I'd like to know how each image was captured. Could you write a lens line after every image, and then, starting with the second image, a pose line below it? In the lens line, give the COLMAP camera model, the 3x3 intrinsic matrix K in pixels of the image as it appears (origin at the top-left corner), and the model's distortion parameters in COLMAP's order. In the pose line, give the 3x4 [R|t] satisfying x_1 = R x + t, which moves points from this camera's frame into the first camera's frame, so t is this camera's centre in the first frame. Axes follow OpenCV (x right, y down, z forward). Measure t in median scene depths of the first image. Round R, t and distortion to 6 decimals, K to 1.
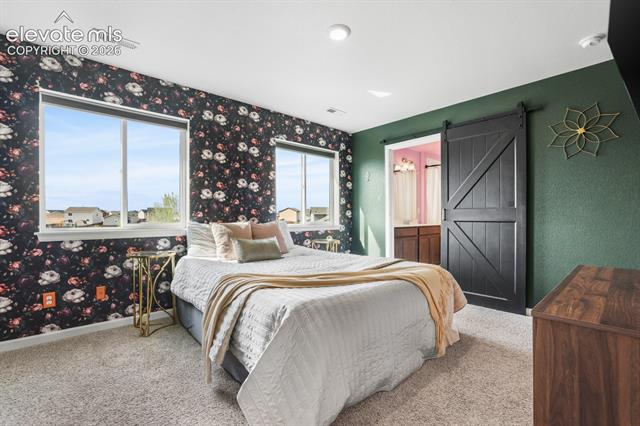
lens RADIAL K [[281.6, 0, 316.7], [0, 281.6, 215.6], [0, 0, 1]] dist [-0.039017, 0.014774]
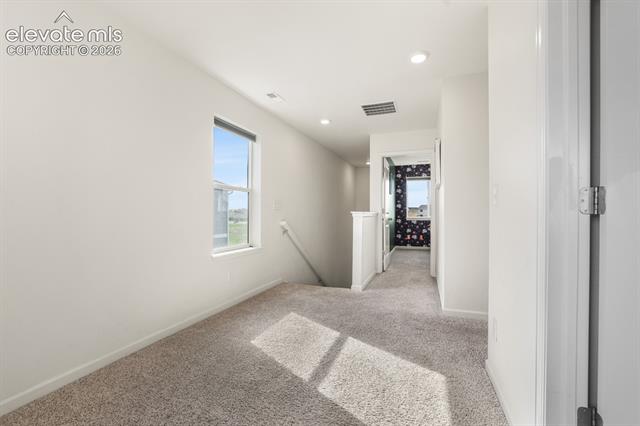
lens RADIAL K [[281.6, 0, 316.7], [0, 281.6, 215.6], [0, 0, 1]] dist [-0.039017, 0.014774]
pose [[0.460100, 0.009268, -0.887819, 1.586984], [0.005505, 0.999897, 0.013291, -0.019659], [0.887850, -0.011002, 0.460001, -1.611851]]
